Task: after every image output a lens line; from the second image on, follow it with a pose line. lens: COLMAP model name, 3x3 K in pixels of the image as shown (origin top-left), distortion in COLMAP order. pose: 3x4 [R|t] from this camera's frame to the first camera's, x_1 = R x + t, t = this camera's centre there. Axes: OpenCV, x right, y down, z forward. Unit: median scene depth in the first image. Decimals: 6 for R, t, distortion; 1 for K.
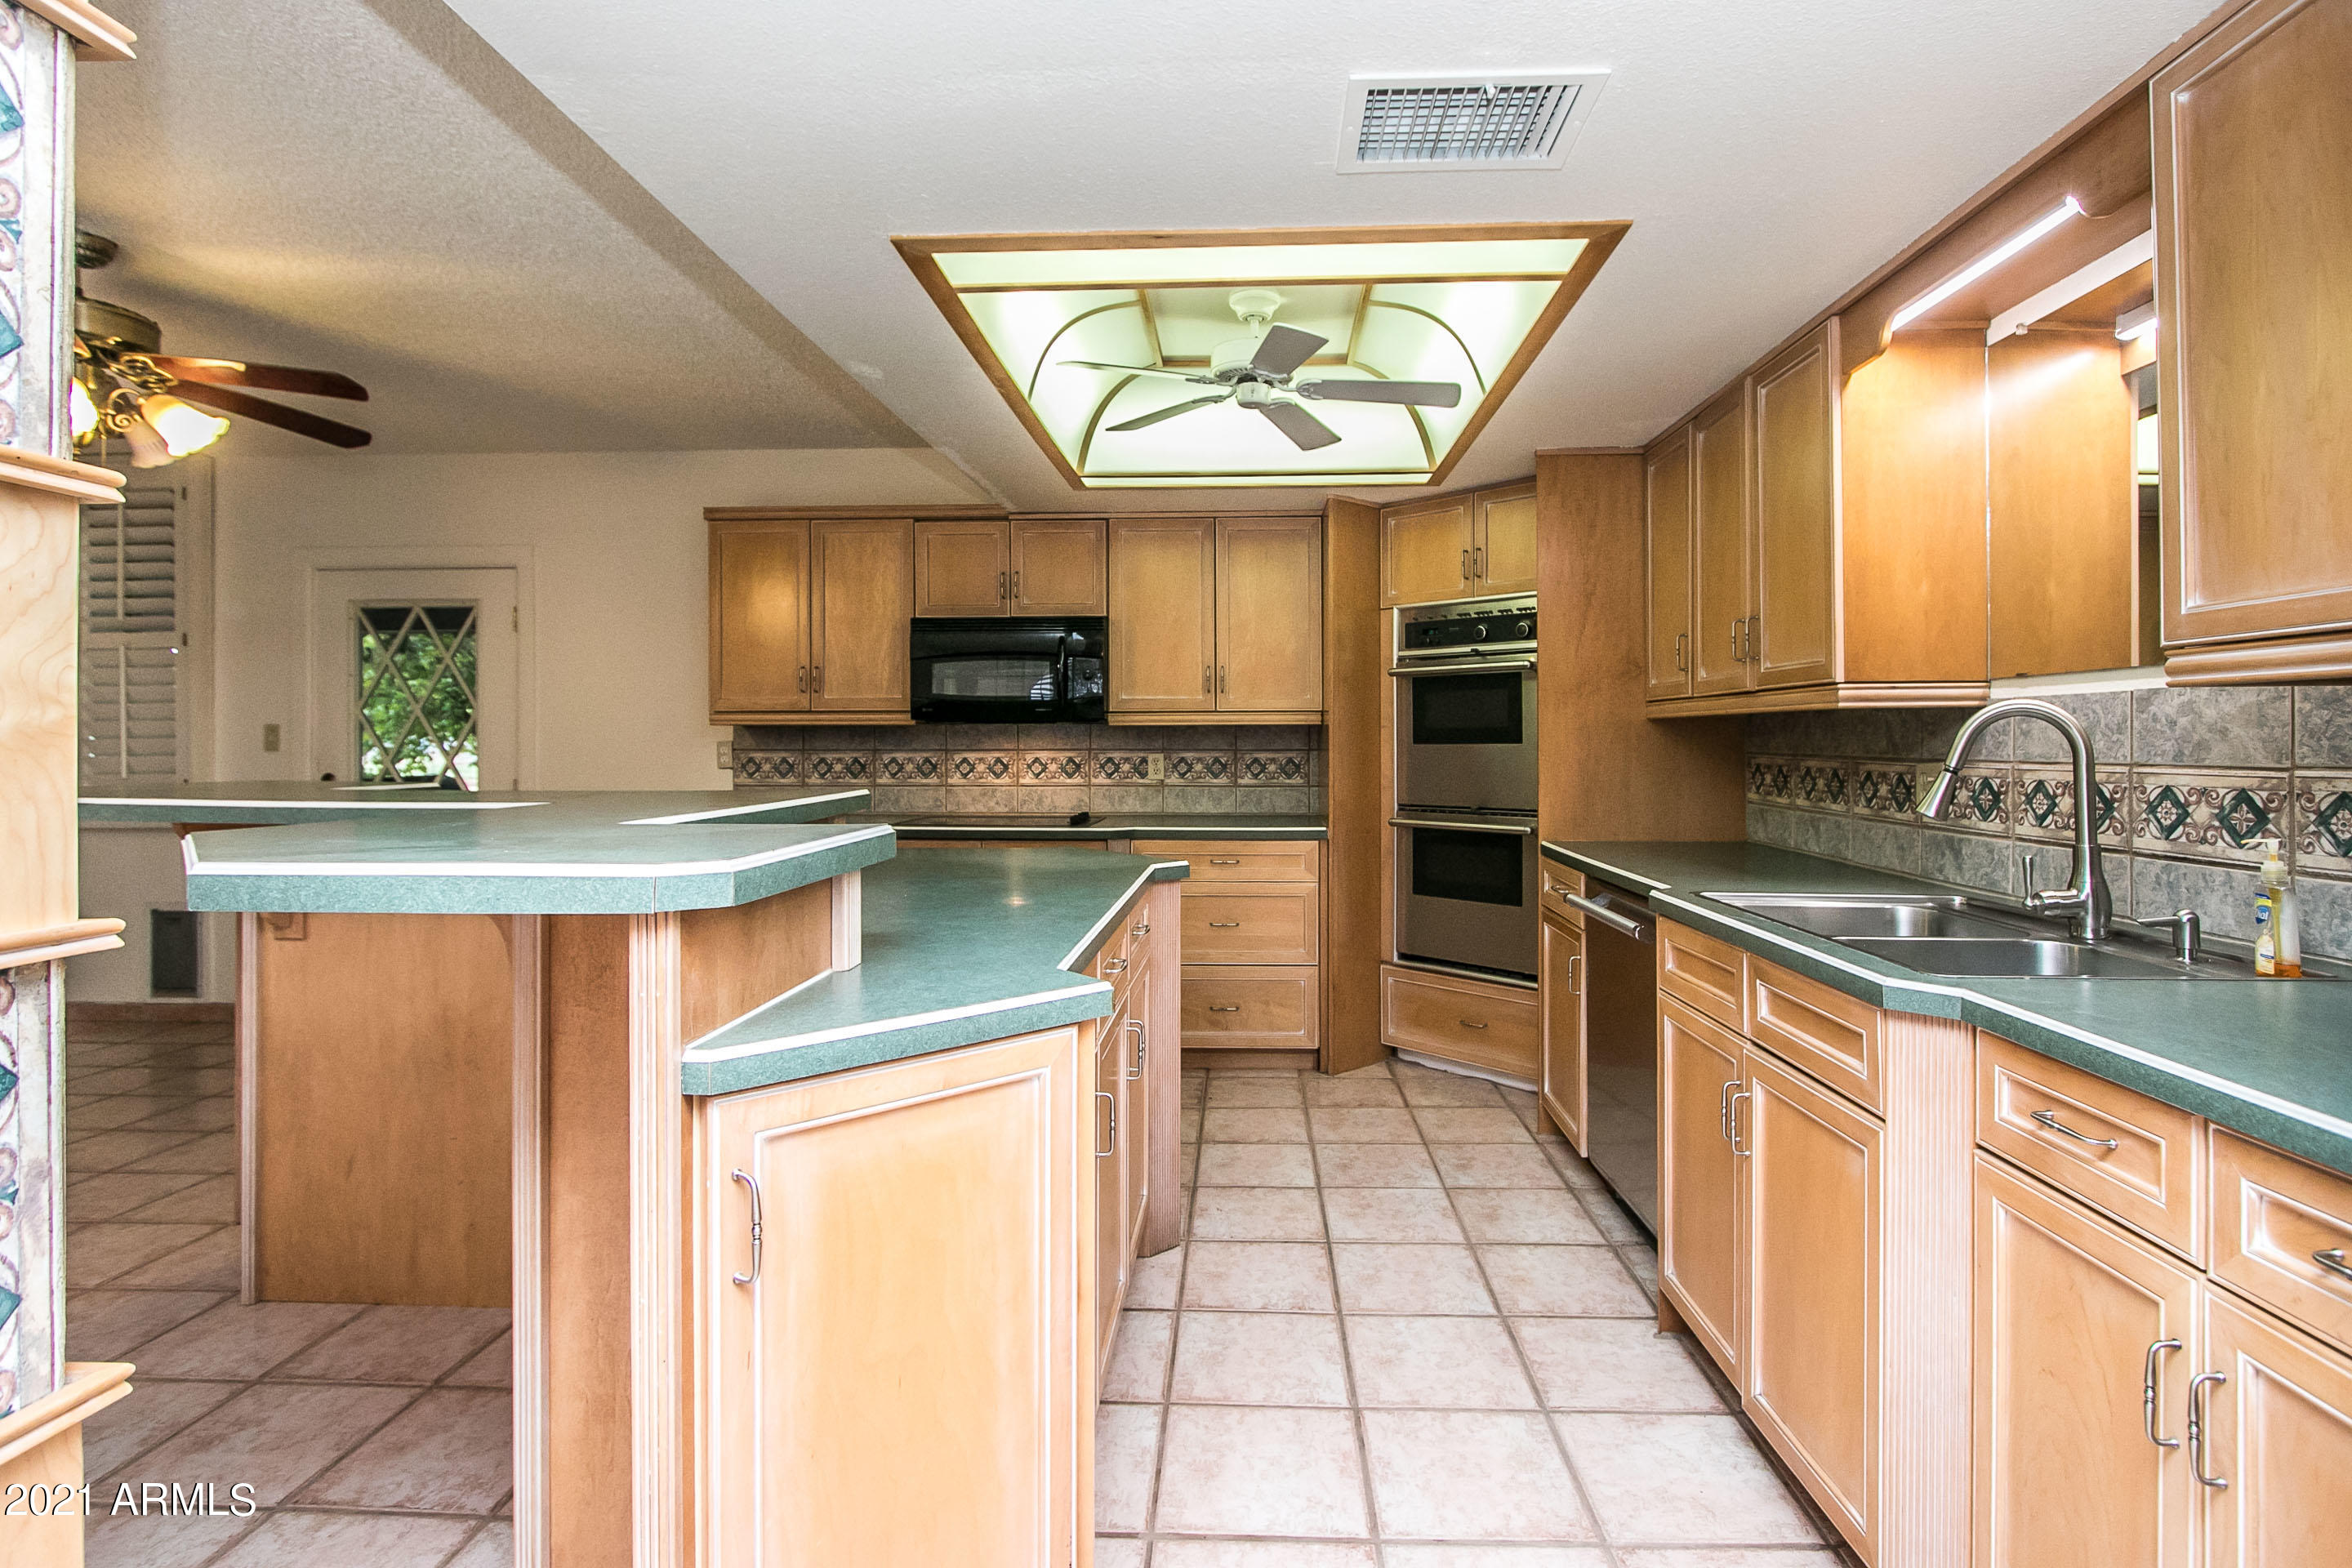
lens RADIAL K [[1137.9, 0, 1192.3], [0, 1137.9, 733.9], [0, 0, 1]] dist [-0.017818, 0.003738]
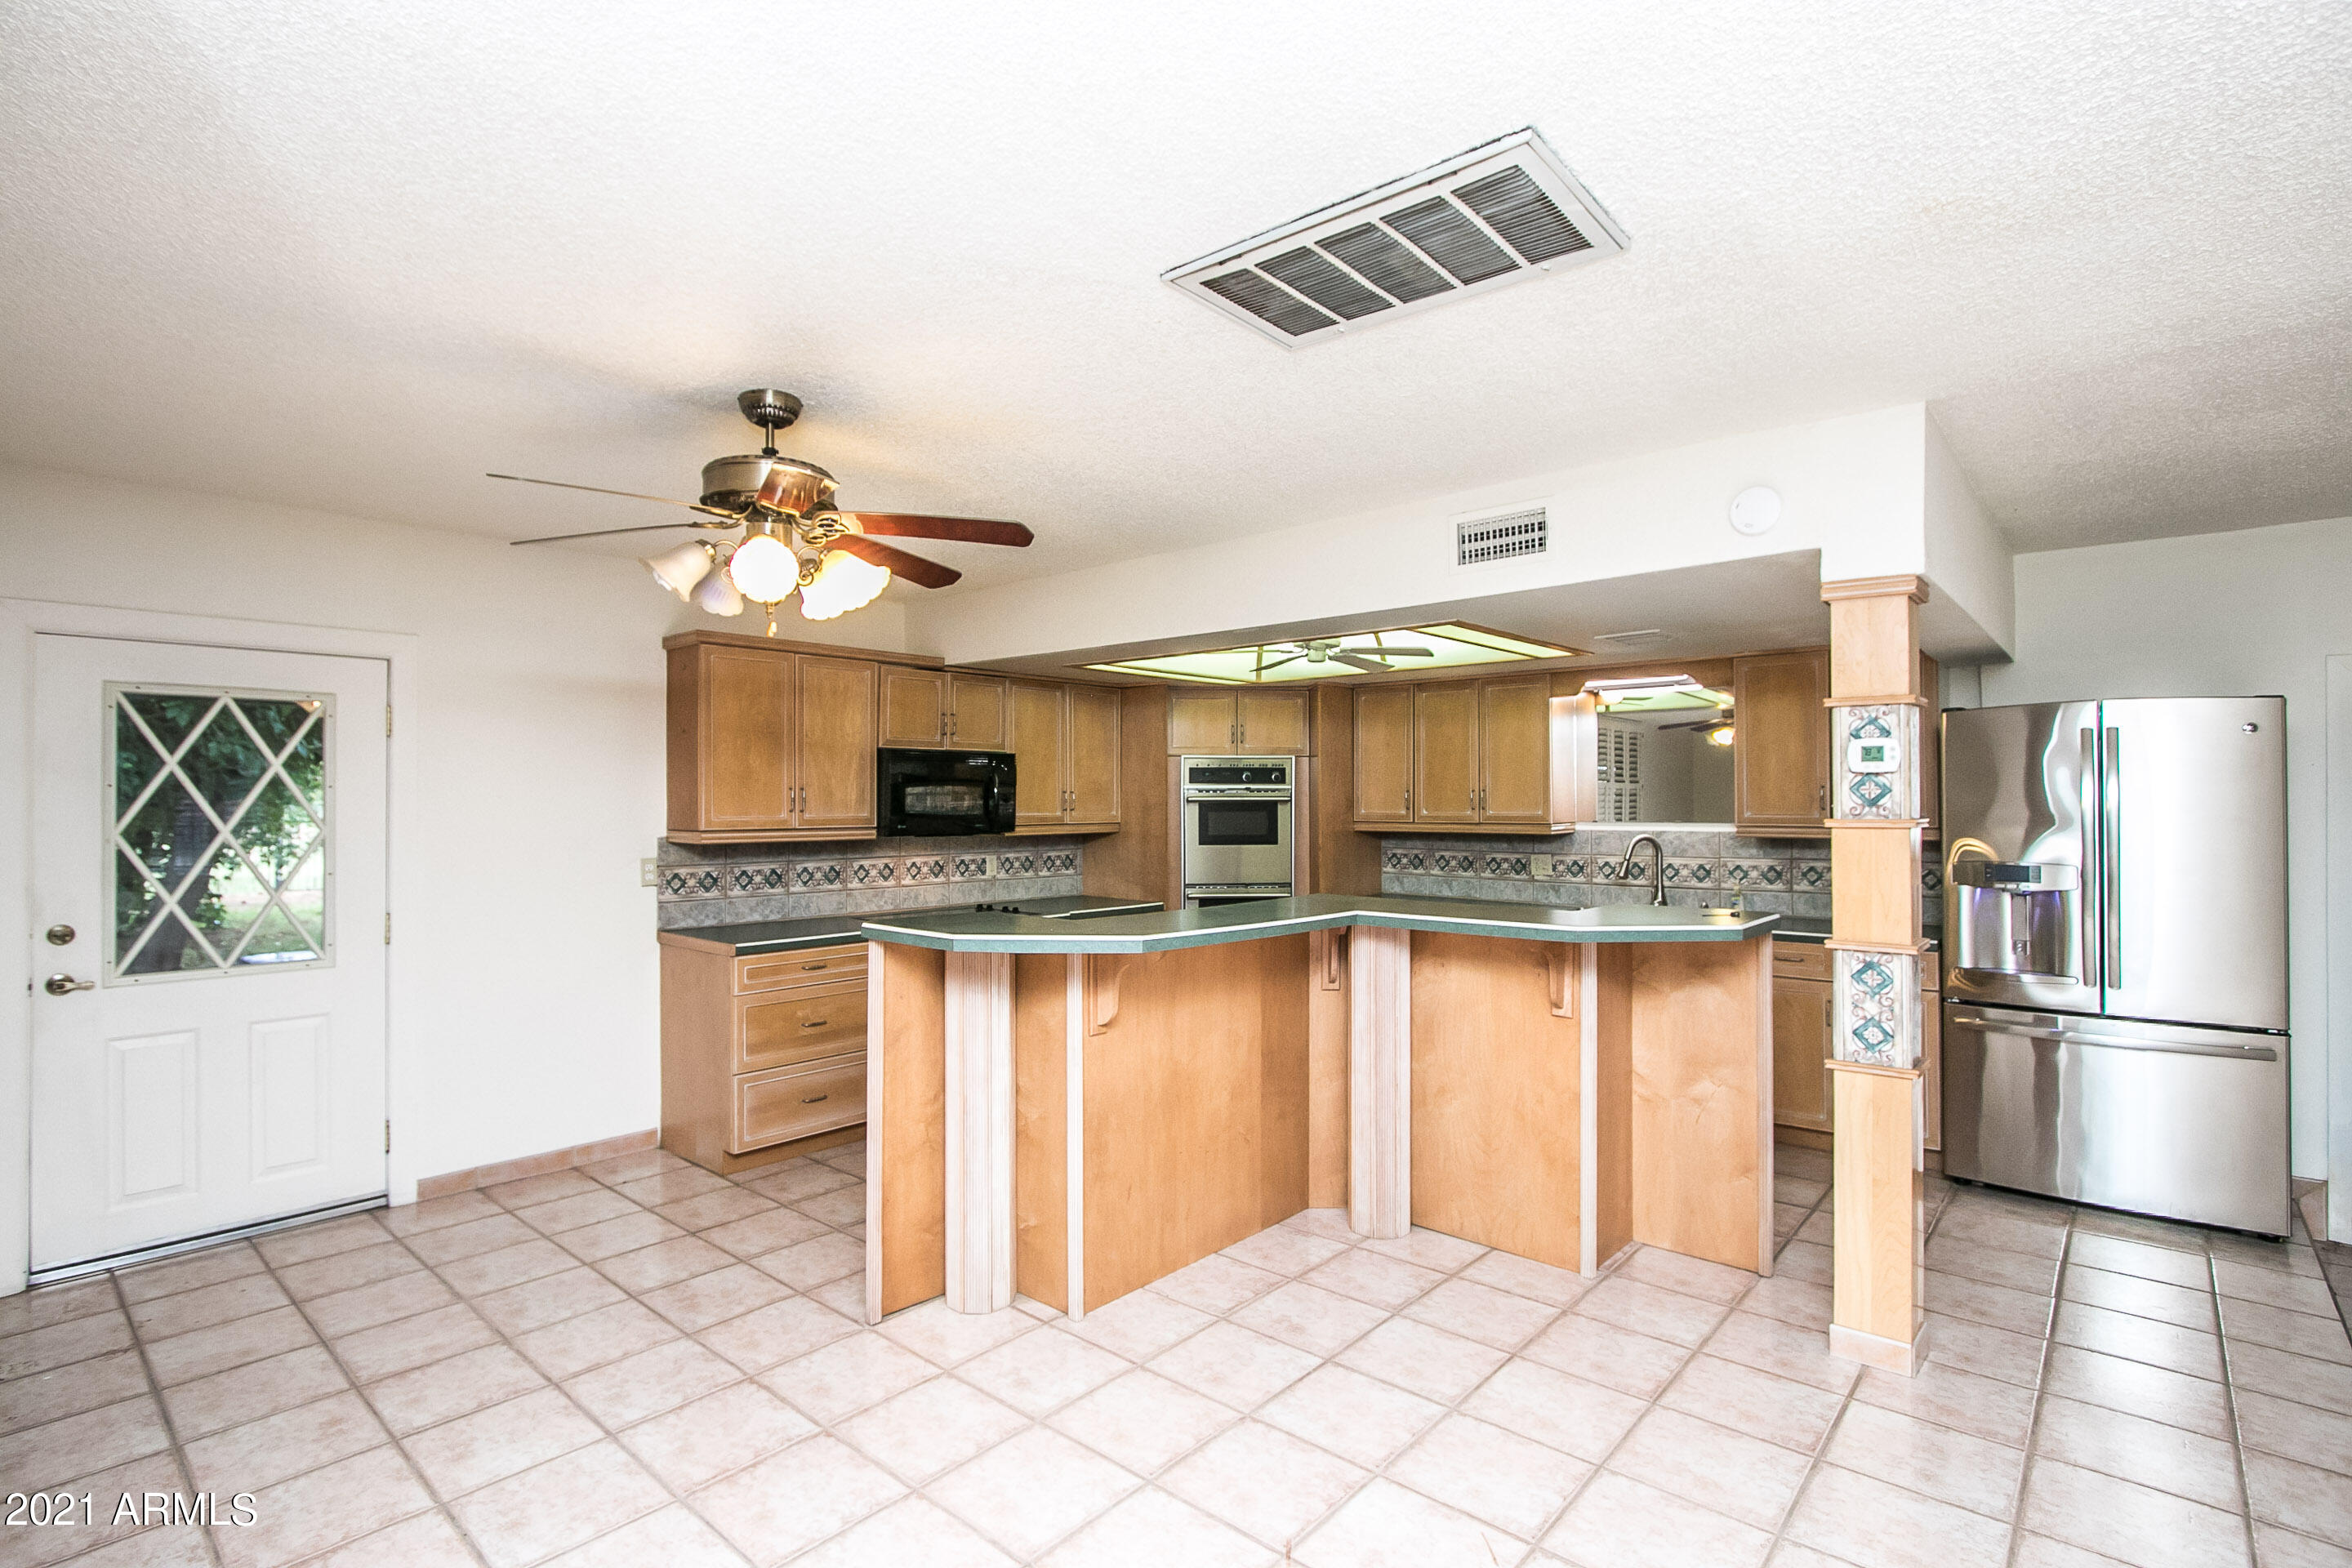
lens RADIAL K [[1137.9, 0, 1123.7], [0, 1137.9, 761.1], [0, 0, 1]] dist [-0.017818, 0.003738]
pose [[0.658100, 0.025549, 0.752497, -0.964909], [-0.002160, 0.999484, -0.032046, -0.051484], [-0.752927, 0.019464, 0.657816, 0.044627]]
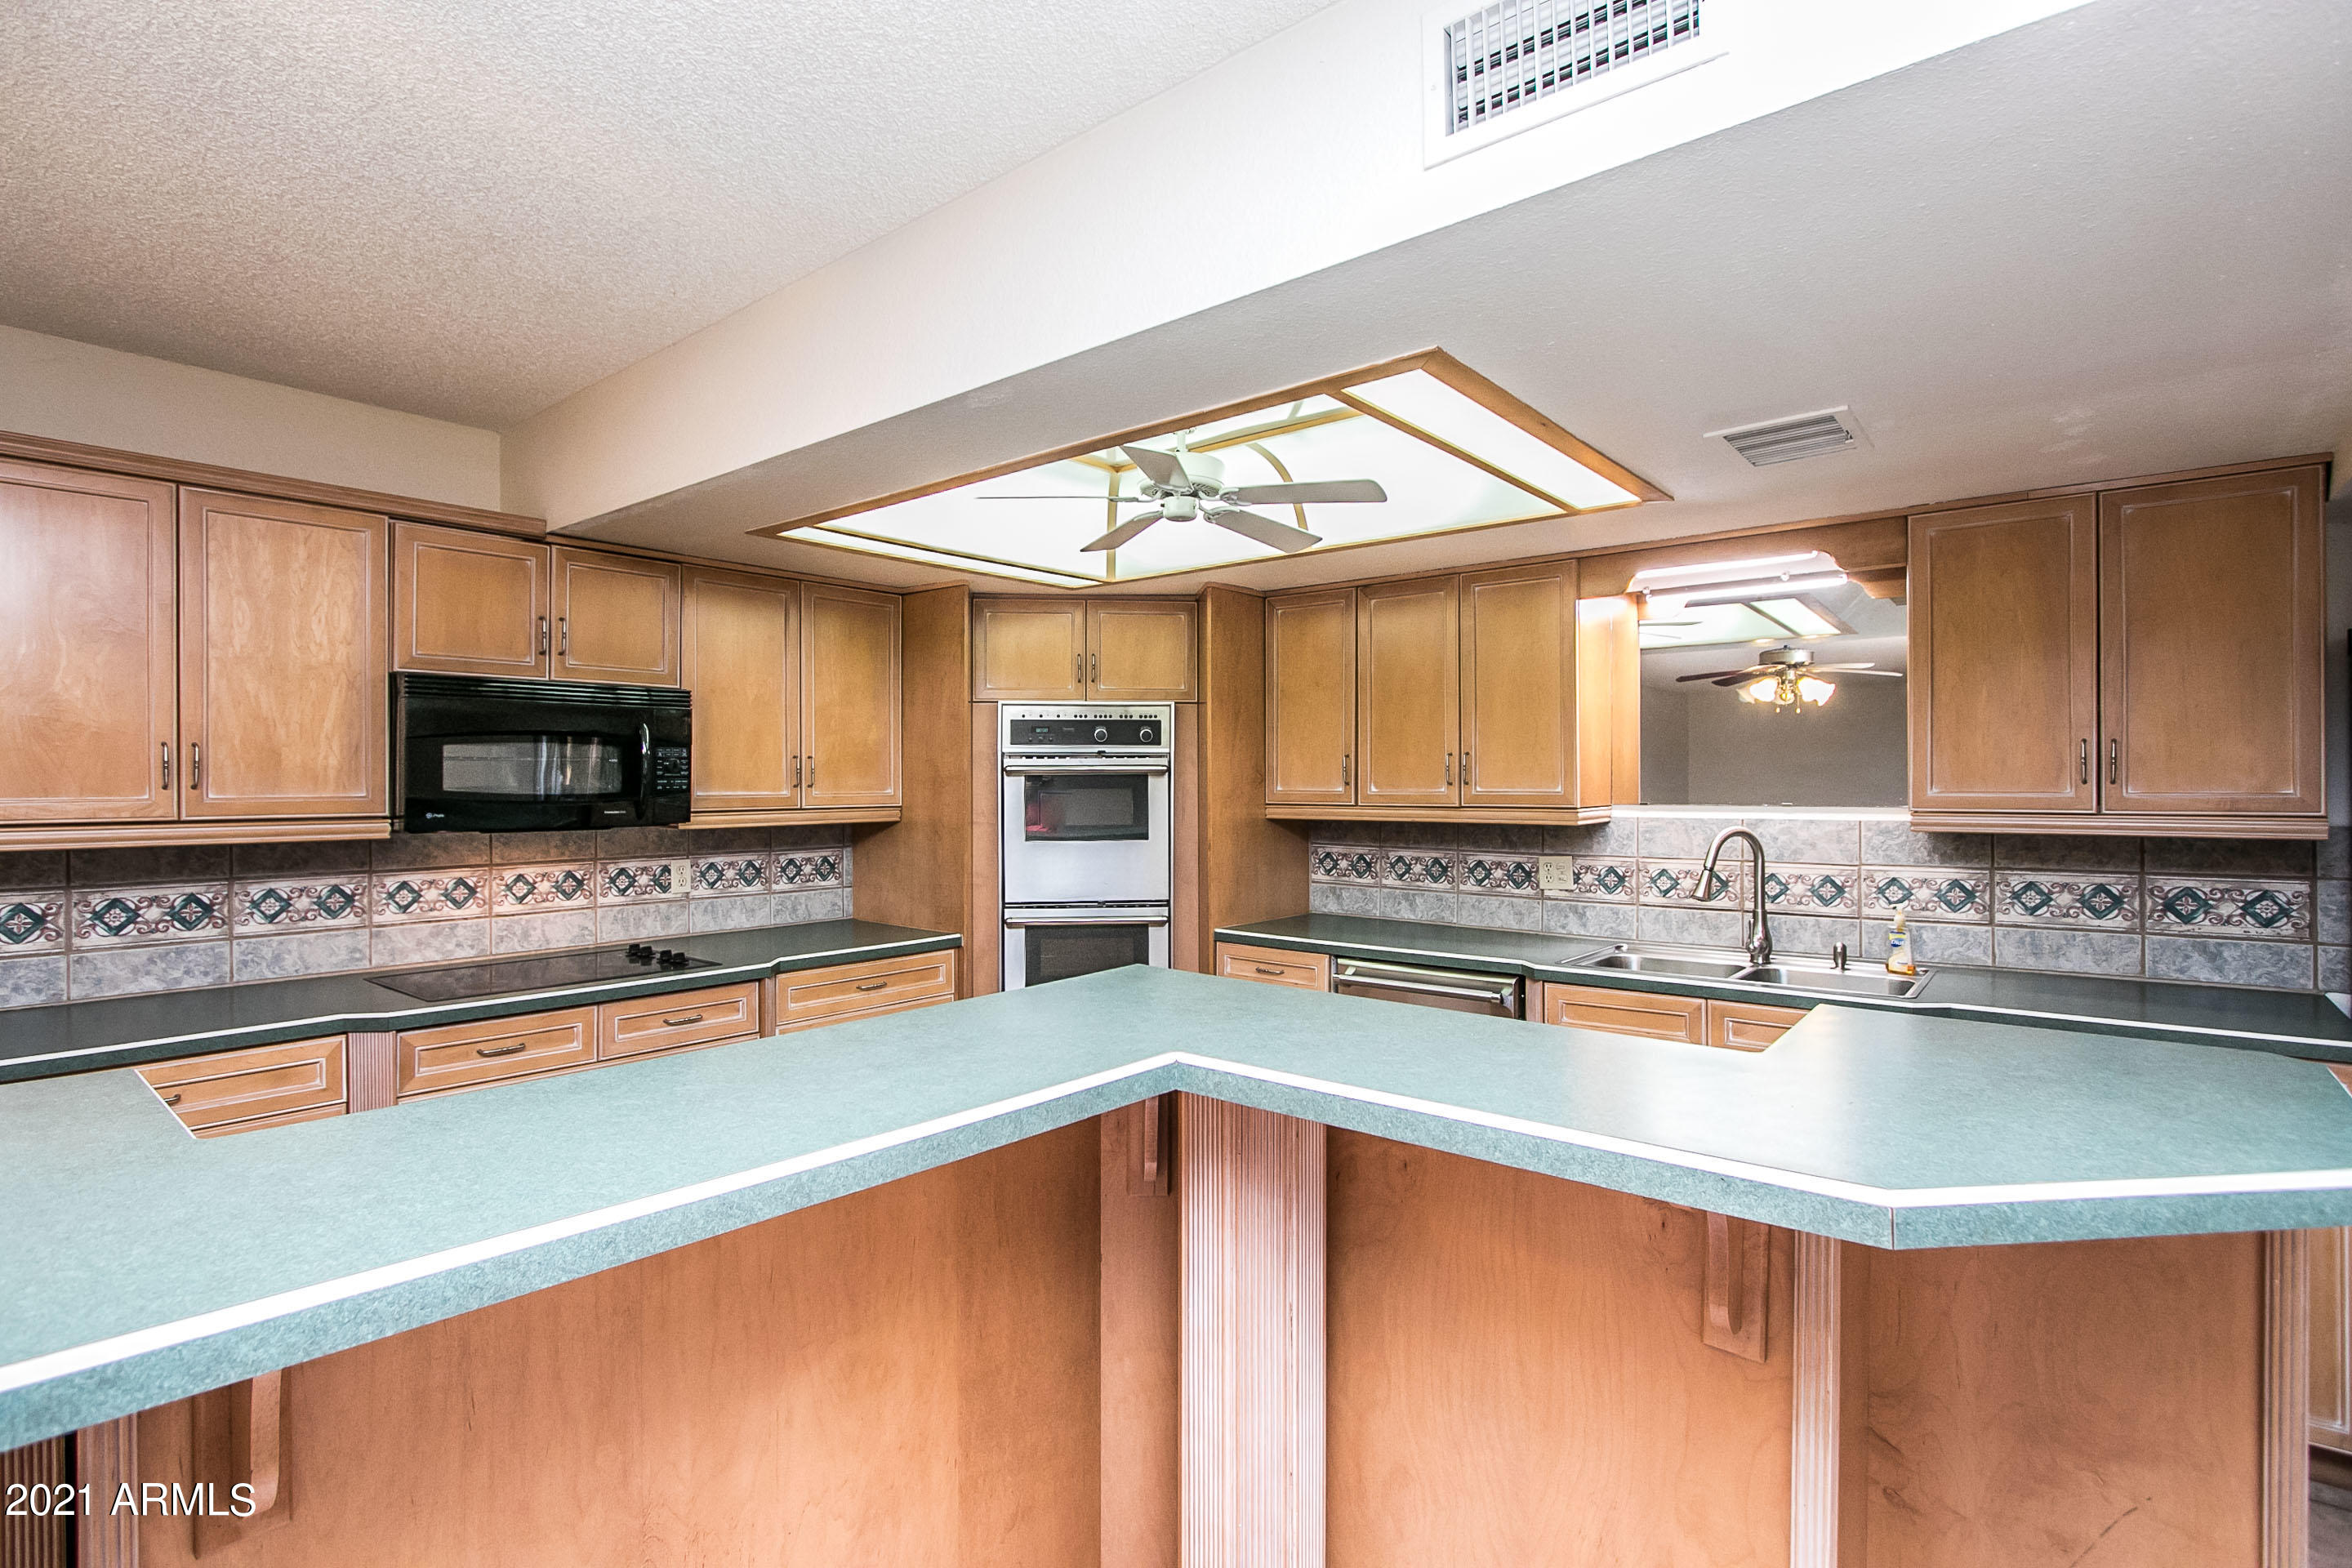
lens RADIAL K [[1137.9, 0, 1139.6], [0, 1137.9, 761.6], [0, 0, 1]] dist [-0.017818, 0.003738]
pose [[0.618455, 0.012173, 0.785726, -0.489104], [-0.001569, 0.999897, -0.014257, -0.043406], [-0.785819, 0.007584, 0.618410, 0.275819]]
